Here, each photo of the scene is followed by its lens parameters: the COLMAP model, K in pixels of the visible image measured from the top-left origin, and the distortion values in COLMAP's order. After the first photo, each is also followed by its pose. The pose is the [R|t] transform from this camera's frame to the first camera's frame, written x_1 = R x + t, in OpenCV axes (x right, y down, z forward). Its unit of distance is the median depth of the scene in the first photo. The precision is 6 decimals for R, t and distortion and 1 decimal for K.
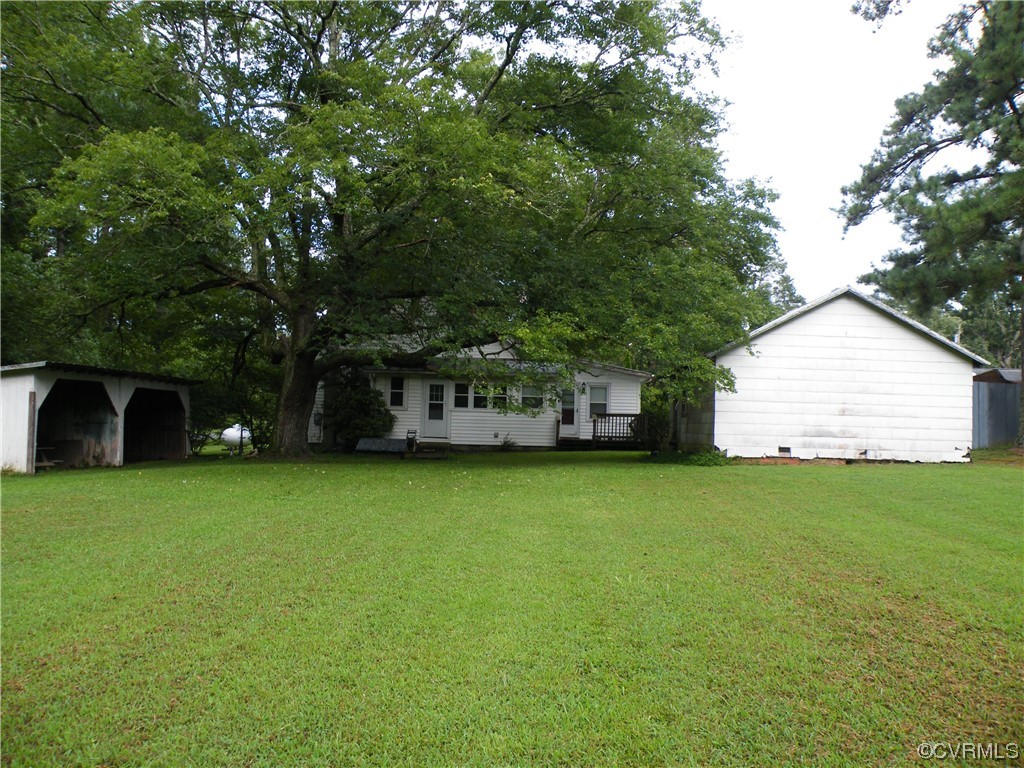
lens RADIAL K [[804.3, 0, 519.7], [0, 804.3, 403.1], [0, 0, 1]] dist [-0.166600, 0.133721]
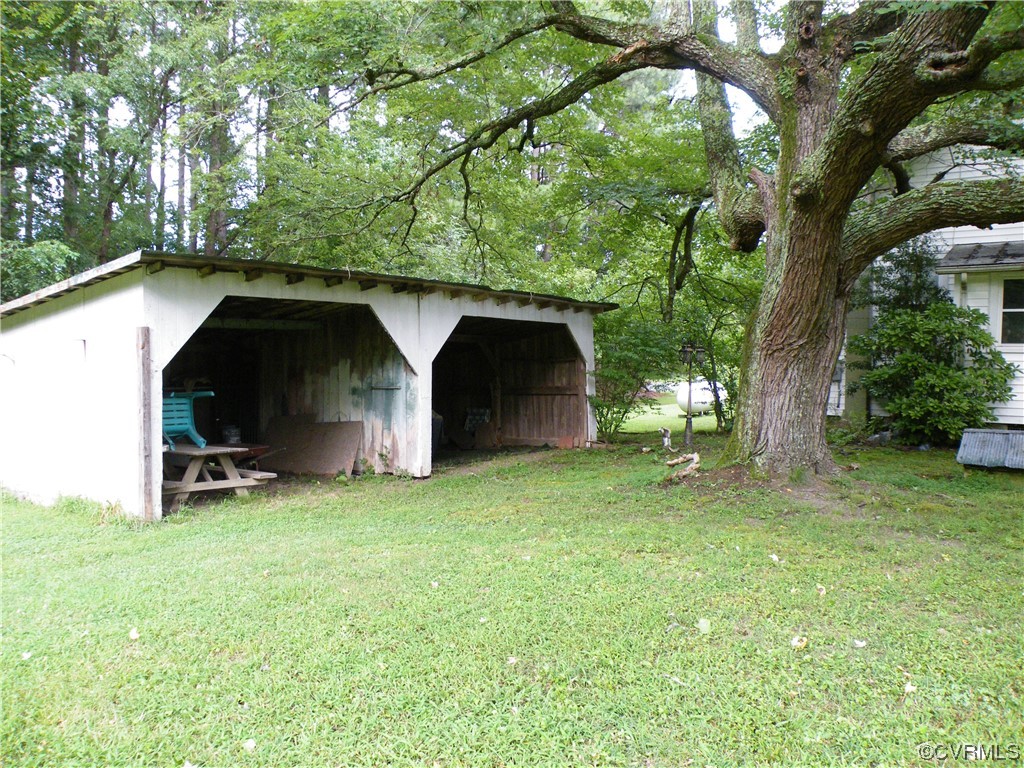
lens RADIAL K [[804.3, 0, 519.7], [0, 804.3, 403.1], [0, 0, 1]] dist [-0.166600, 0.133721]
pose [[0.824031, 0.017330, -0.566280, -0.175791], [0.023255, 0.997655, 0.064371, 0.003518], [0.566067, -0.066212, 0.821696, 0.612057]]
